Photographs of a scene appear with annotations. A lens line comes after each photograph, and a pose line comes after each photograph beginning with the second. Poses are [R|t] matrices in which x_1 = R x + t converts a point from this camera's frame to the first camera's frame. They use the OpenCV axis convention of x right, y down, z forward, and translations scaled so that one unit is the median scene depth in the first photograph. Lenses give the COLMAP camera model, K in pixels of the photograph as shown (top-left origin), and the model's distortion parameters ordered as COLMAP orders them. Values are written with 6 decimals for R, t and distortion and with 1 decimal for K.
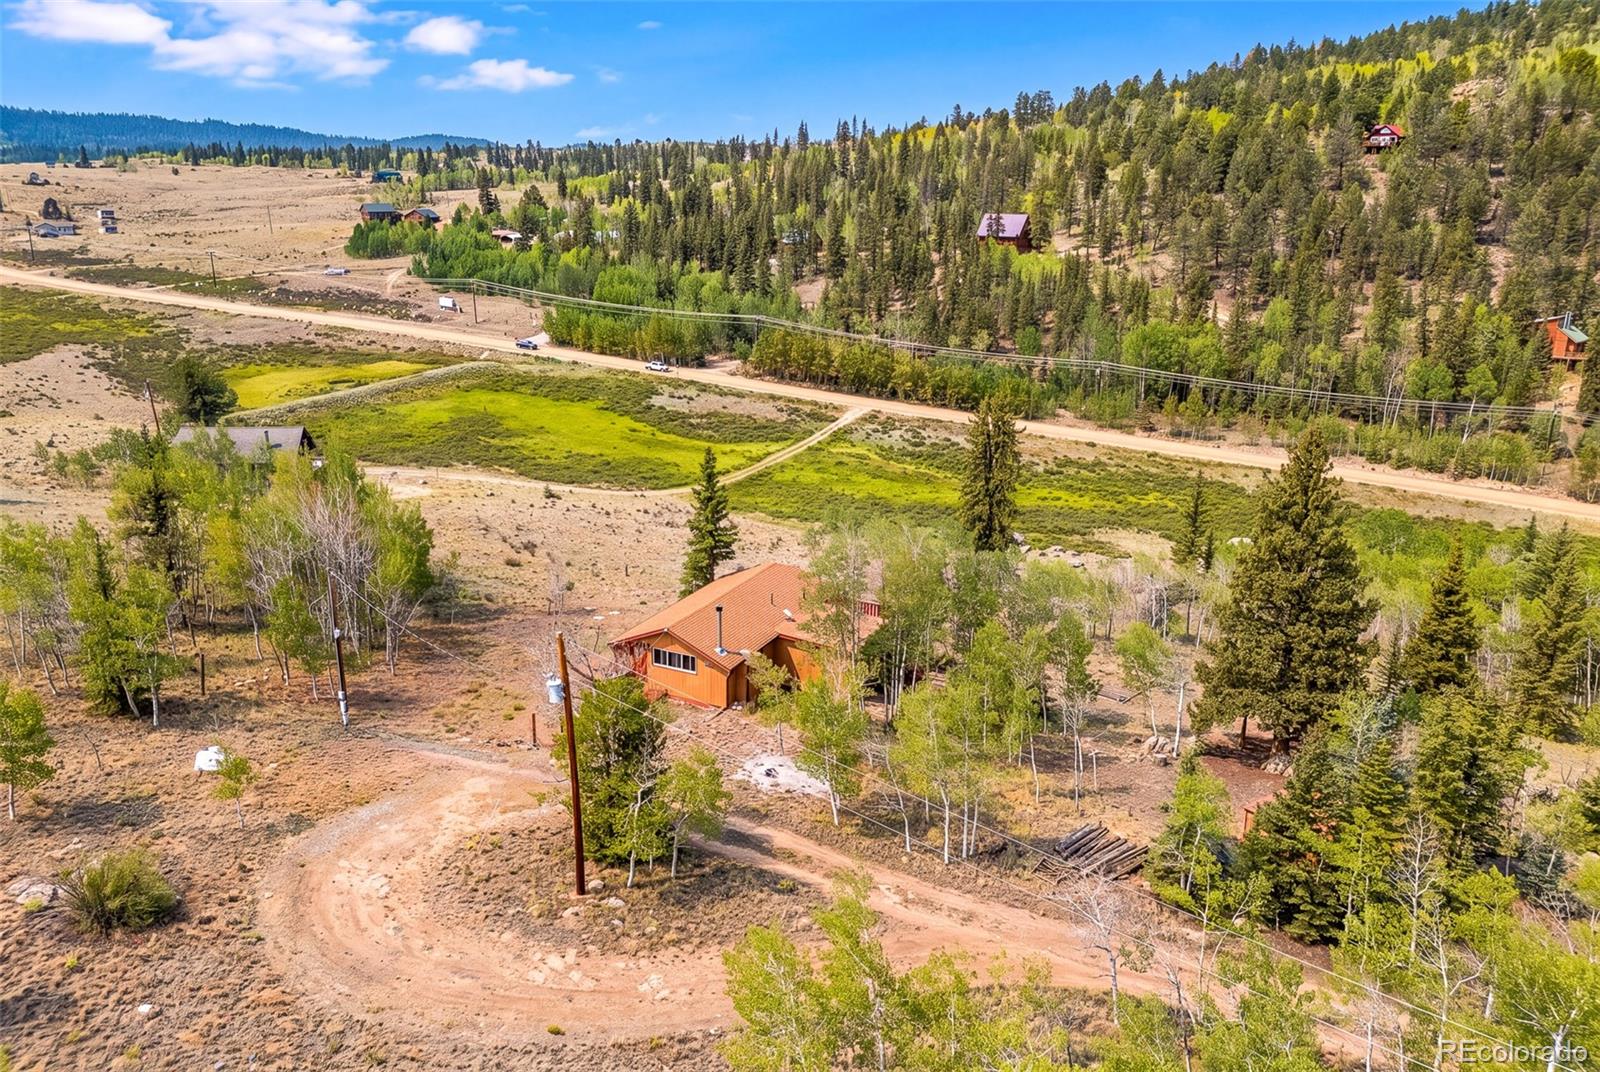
lens RADIAL K [[1213.9, 0, 750.8], [0, 1213.9, 526.8], [0, 0, 1]] dist [0.090287, -0.099387]
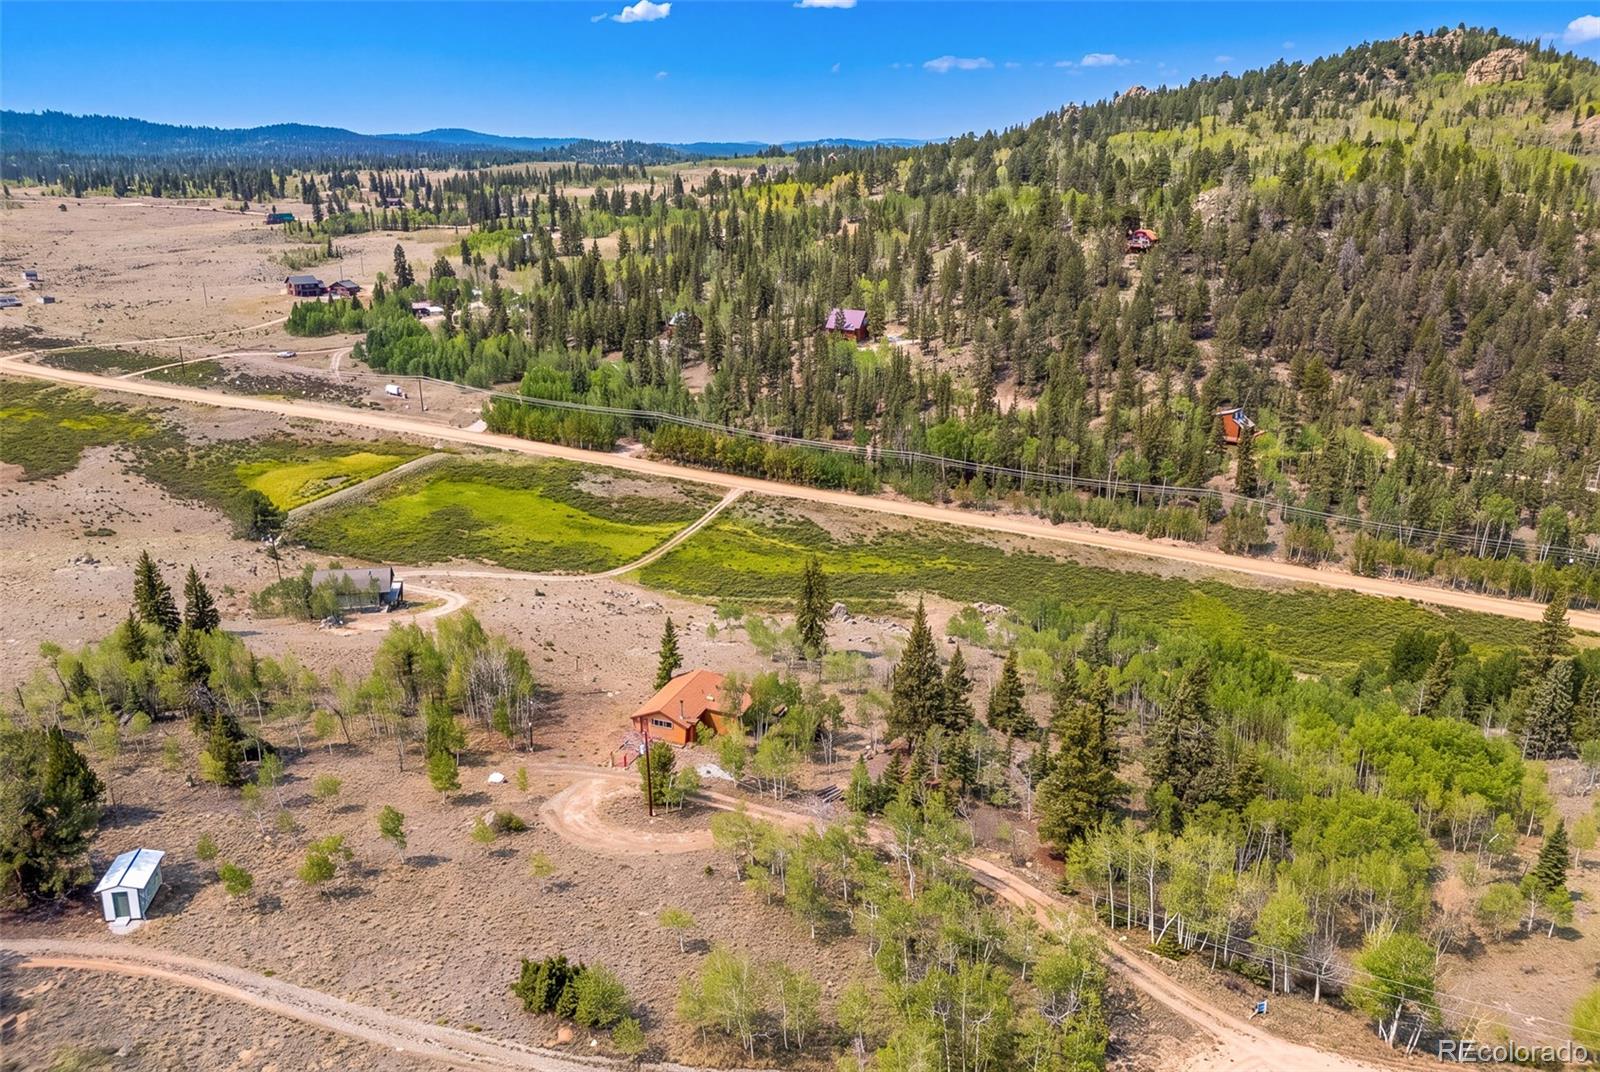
lens RADIAL K [[1213.9, 0, 750.8], [0, 1213.9, 526.8], [0, 0, 1]] dist [0.090287, -0.099387]
pose [[0.994792, -0.032194, 0.096712, -0.024745], [0.031252, 0.999448, 0.011239, -0.065873], [-0.097020, -0.008158, 0.995249, -0.302874]]
